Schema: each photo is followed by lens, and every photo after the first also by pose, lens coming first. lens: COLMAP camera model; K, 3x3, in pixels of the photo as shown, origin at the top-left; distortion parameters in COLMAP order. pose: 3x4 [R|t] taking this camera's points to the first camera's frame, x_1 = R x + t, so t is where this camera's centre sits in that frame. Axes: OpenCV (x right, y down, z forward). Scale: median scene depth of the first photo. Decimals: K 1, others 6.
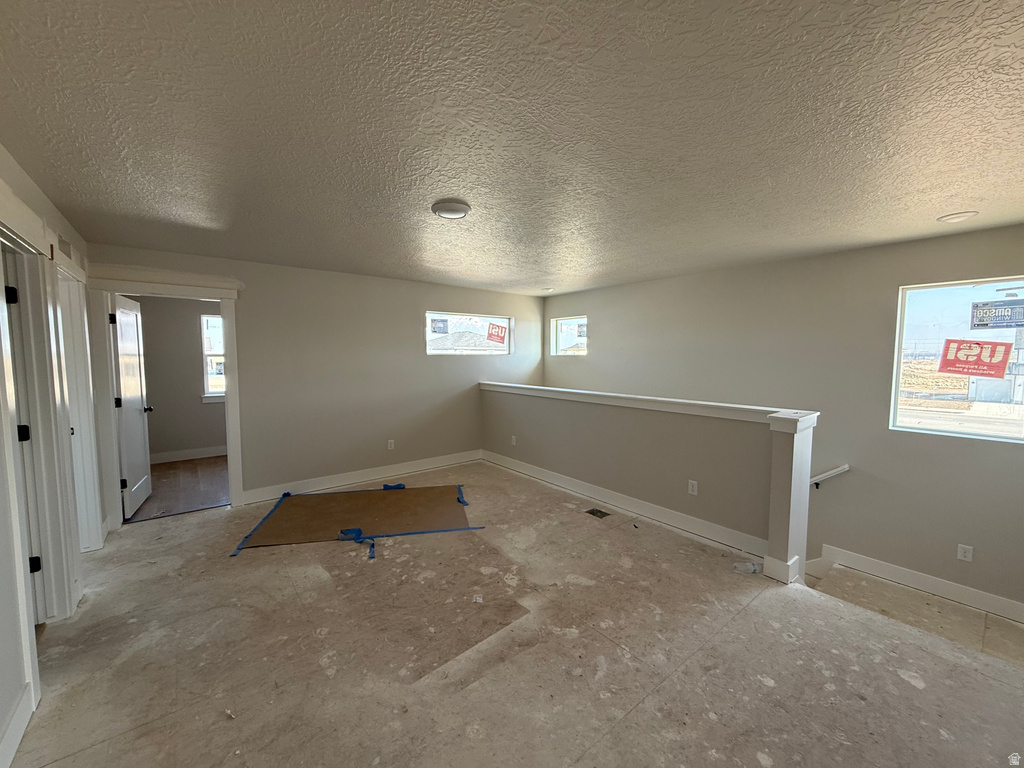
lens RADIAL K [[406.7, 0, 510.2], [0, 406.7, 384.3], [0, 0, 1]] dist [-0.002254, -0.000249]
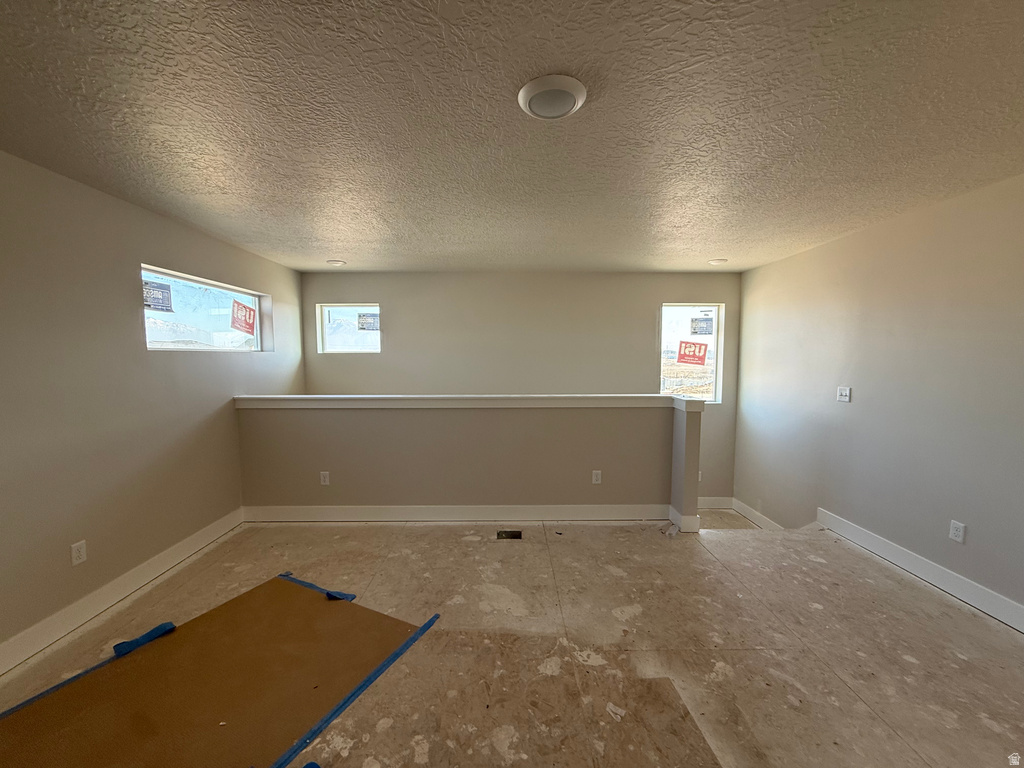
lens RADIAL K [[406.7, 0, 510.2], [0, 406.7, 384.3], [0, 0, 1]] dist [-0.002254, -0.000249]
pose [[0.620076, -0.058061, 0.782390, -0.456167], [0.061072, 0.997804, 0.025645, -0.022774], [-0.782161, 0.031880, 0.622260, 0.475838]]
